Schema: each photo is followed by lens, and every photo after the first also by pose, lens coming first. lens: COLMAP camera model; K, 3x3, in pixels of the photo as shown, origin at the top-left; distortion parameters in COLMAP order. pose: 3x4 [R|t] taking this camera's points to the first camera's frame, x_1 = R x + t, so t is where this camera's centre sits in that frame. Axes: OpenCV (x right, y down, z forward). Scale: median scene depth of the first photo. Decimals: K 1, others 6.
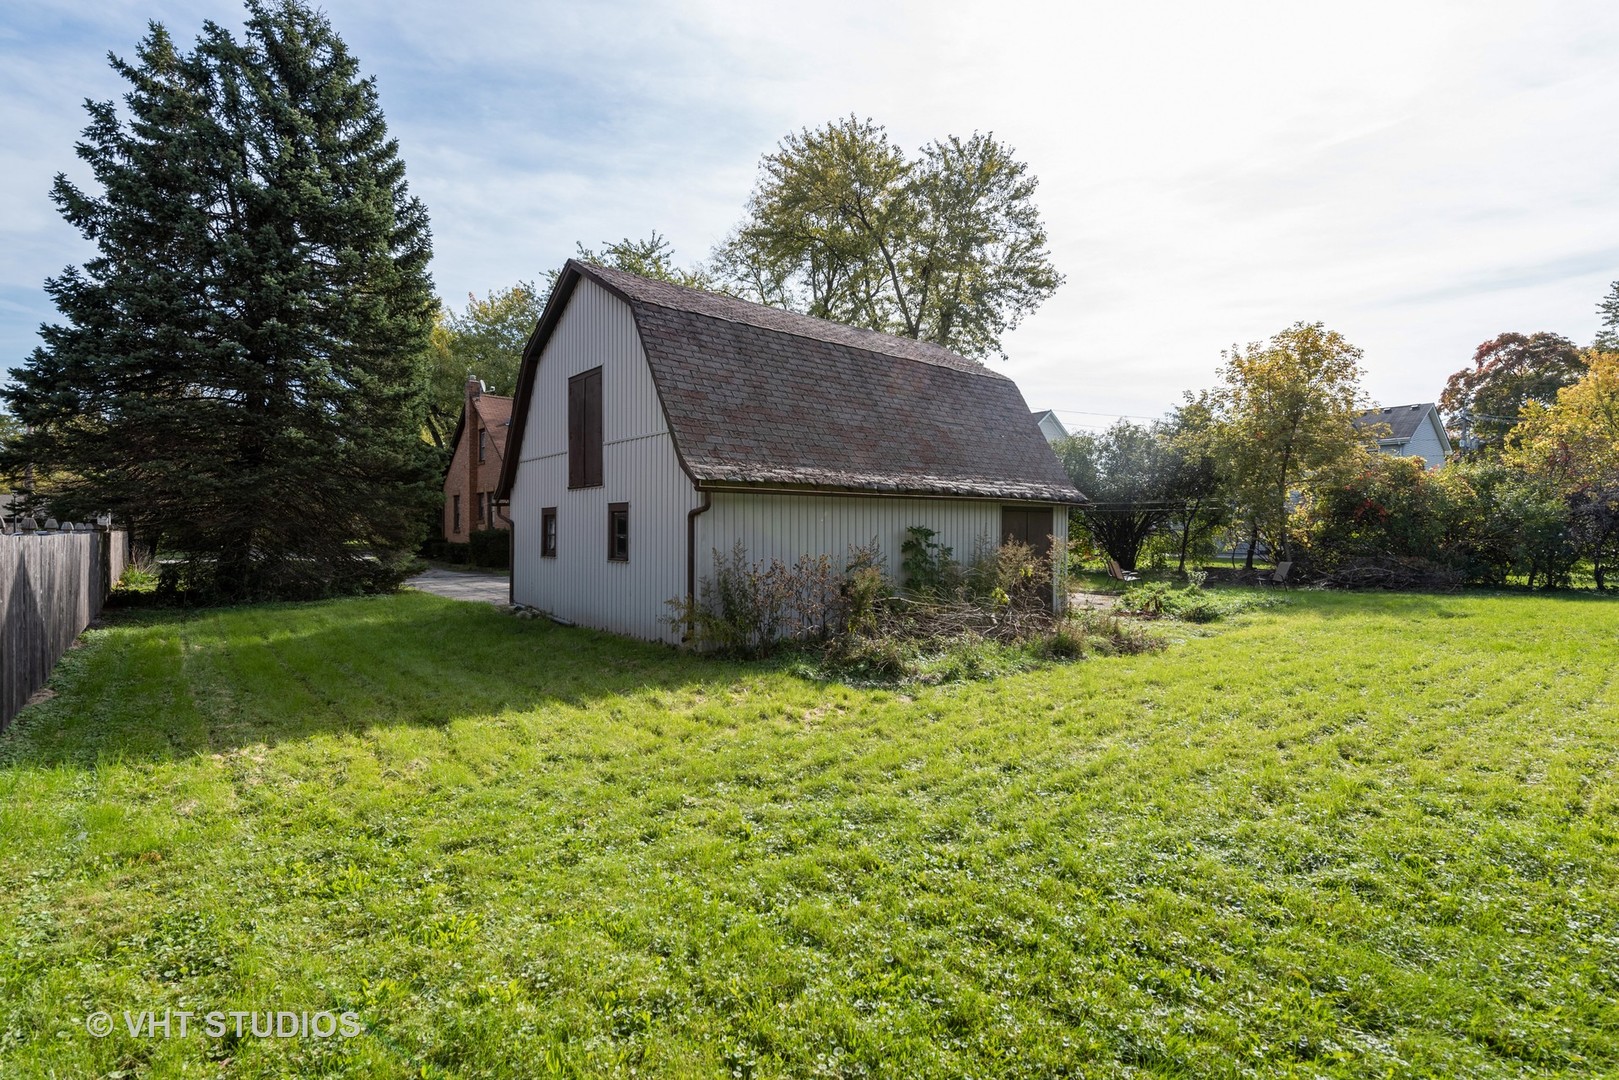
lens RADIAL K [[869.0, 0, 810.3], [0, 869.0, 537.4], [0, 0, 1]] dist [-0.000285, 0.000341]
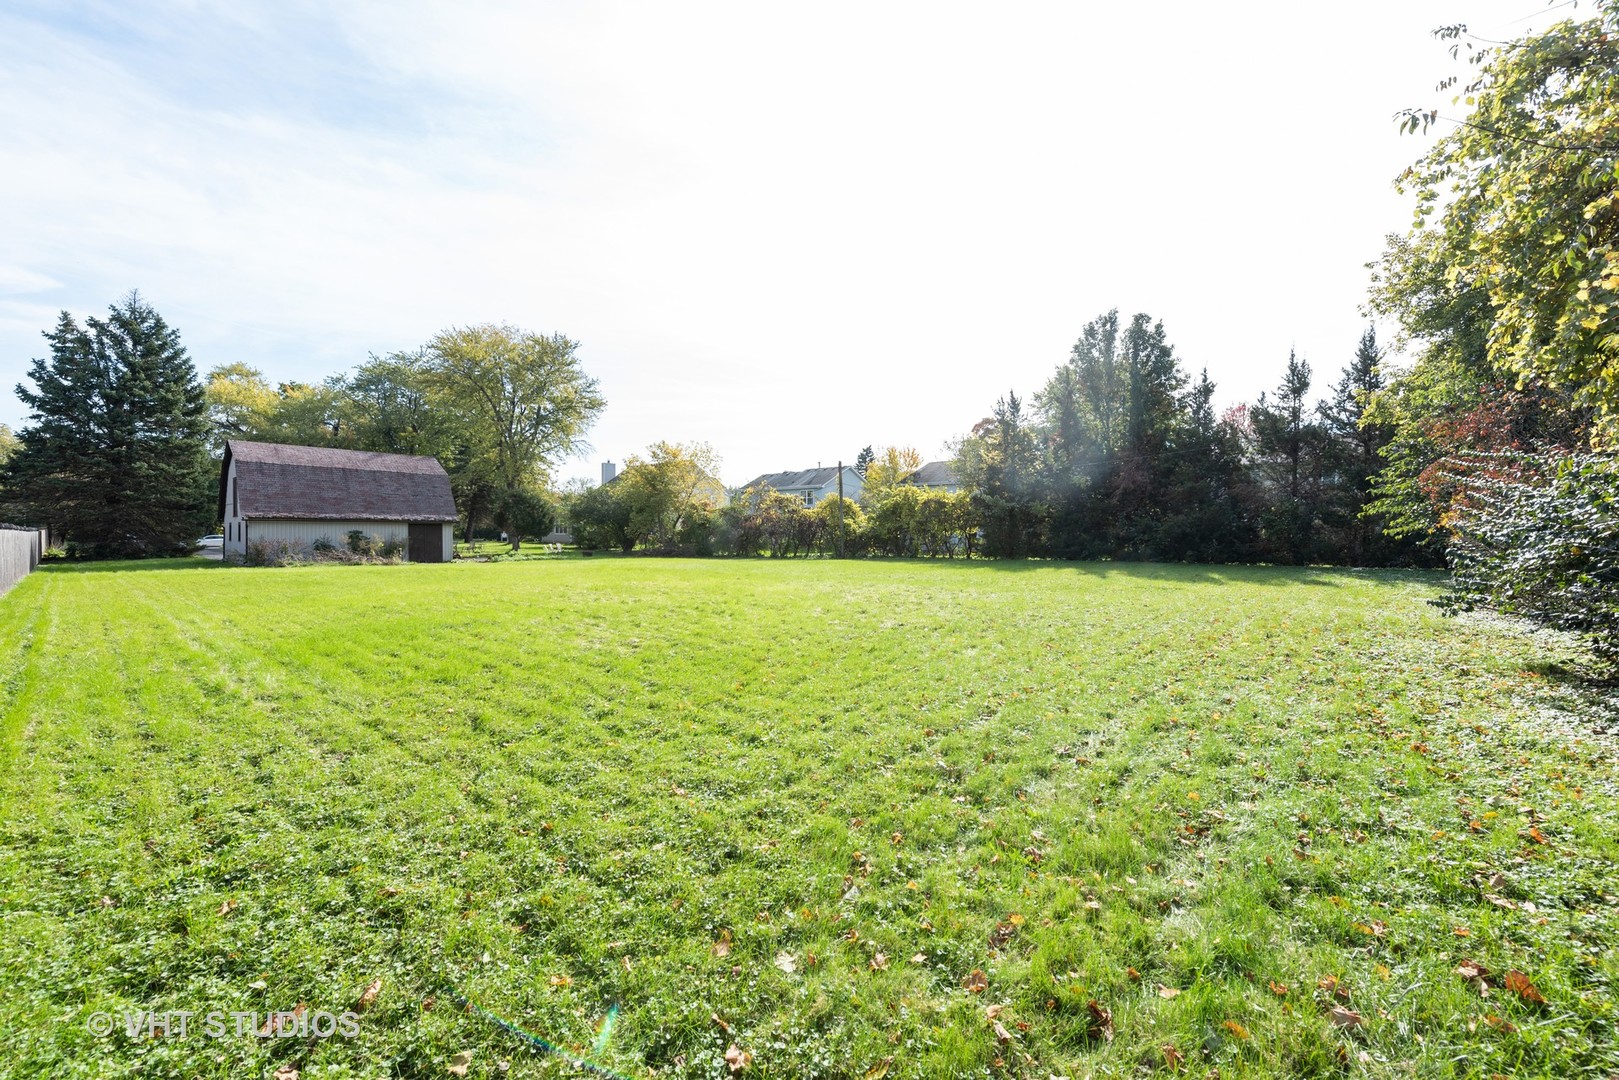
lens RADIAL K [[673.2, 0, 768.6], [0, 673.2, 541.3], [0, 0, 1]] dist [0.018811, -0.000996]
pose [[0.989210, 0.004824, 0.146425, 0.945333], [-0.006126, 0.999946, 0.008443, -0.002697], [-0.146376, -0.009249, 0.989186, -1.230449]]
